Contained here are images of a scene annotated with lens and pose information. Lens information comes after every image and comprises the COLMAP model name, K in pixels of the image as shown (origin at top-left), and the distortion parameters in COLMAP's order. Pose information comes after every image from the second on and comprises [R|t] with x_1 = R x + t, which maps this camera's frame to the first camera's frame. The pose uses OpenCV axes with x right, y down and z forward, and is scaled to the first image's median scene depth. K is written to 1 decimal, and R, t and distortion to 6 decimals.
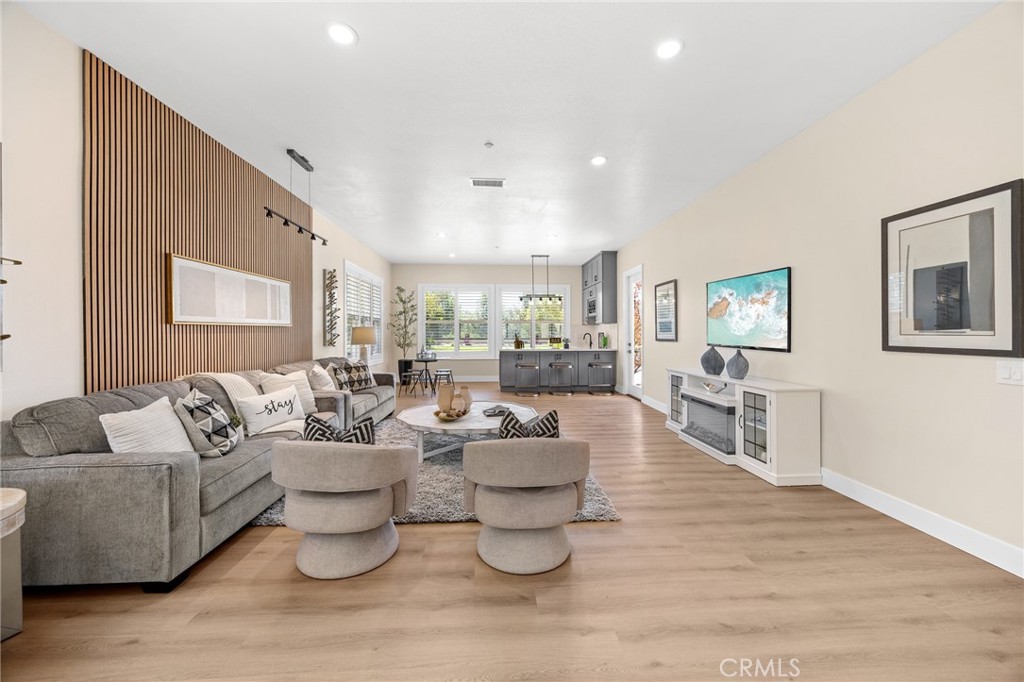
lens RADIAL K [[392.0, 0, 515.7], [0, 392.0, 331.9], [0, 0, 1]] dist [-0.000077, -0.000162]
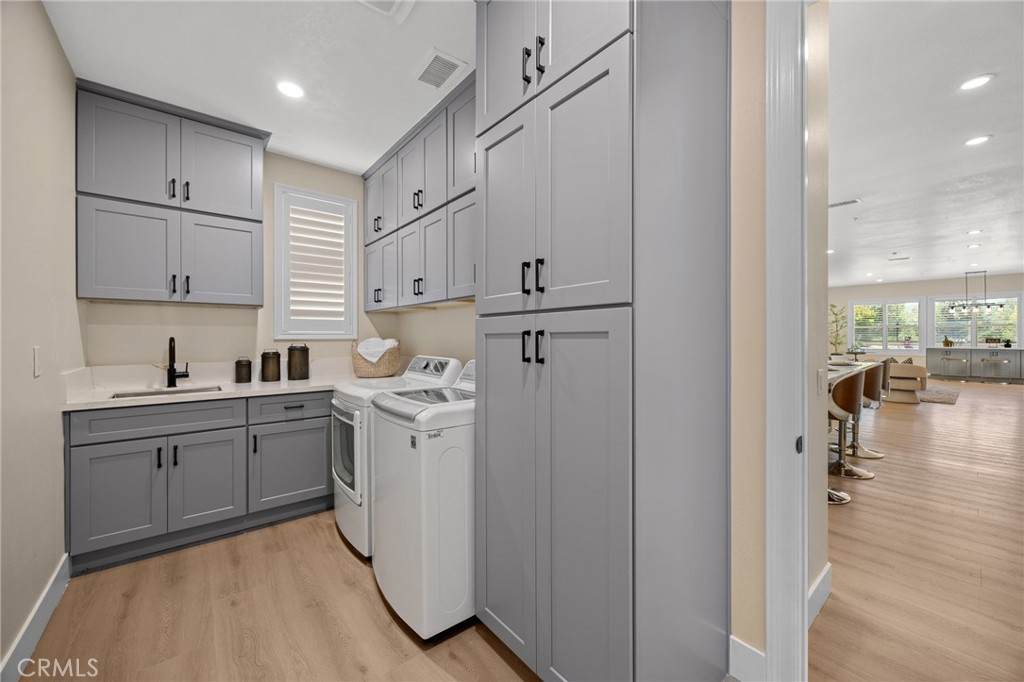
lens RADIAL K [[386.9, 0, 512.6], [0, 386.9, 337.7], [0, 0, 1]] dist [-0.001135, -0.000197]
pose [[0.590599, 0.002135, -0.806963, 0.404235], [0.003089, 0.999983, 0.004906, 0.003215], [0.806959, -0.005390, 0.590582, -1.984948]]
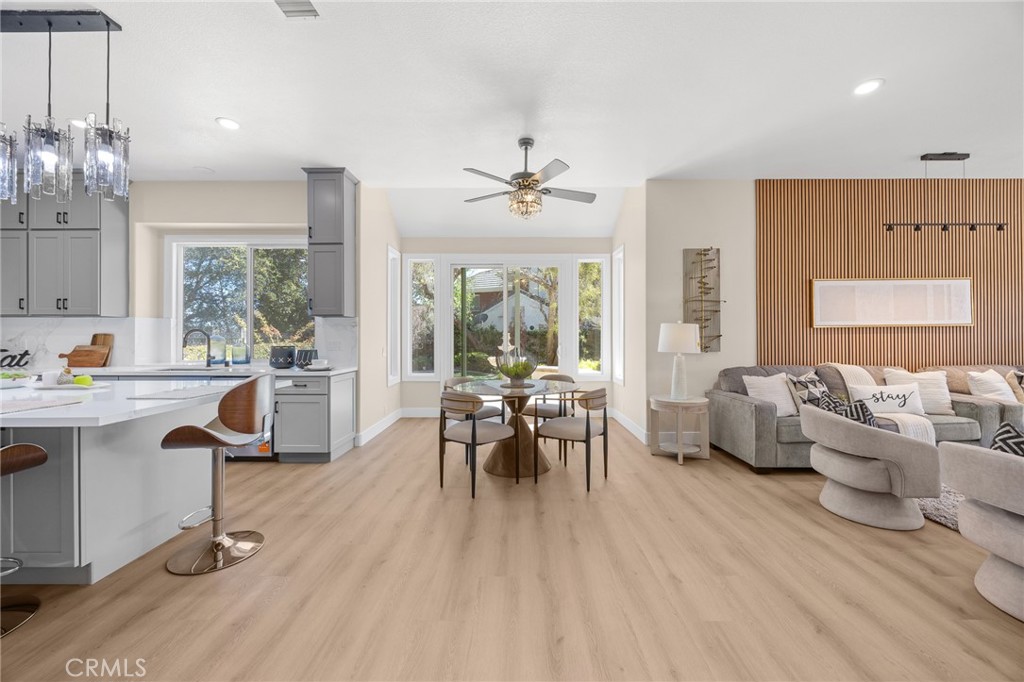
lens RADIAL K [[390.0, 0, 517.7], [0, 390.0, 337.8], [0, 0, 1]] dist [-0.000634, -0.000002]
pose [[-0.061935, 0.003158, -0.998075, 0.484784], [0.006249, 0.999977, 0.002776, 0.004940], [0.998061, -0.006065, -0.061953, -0.004191]]
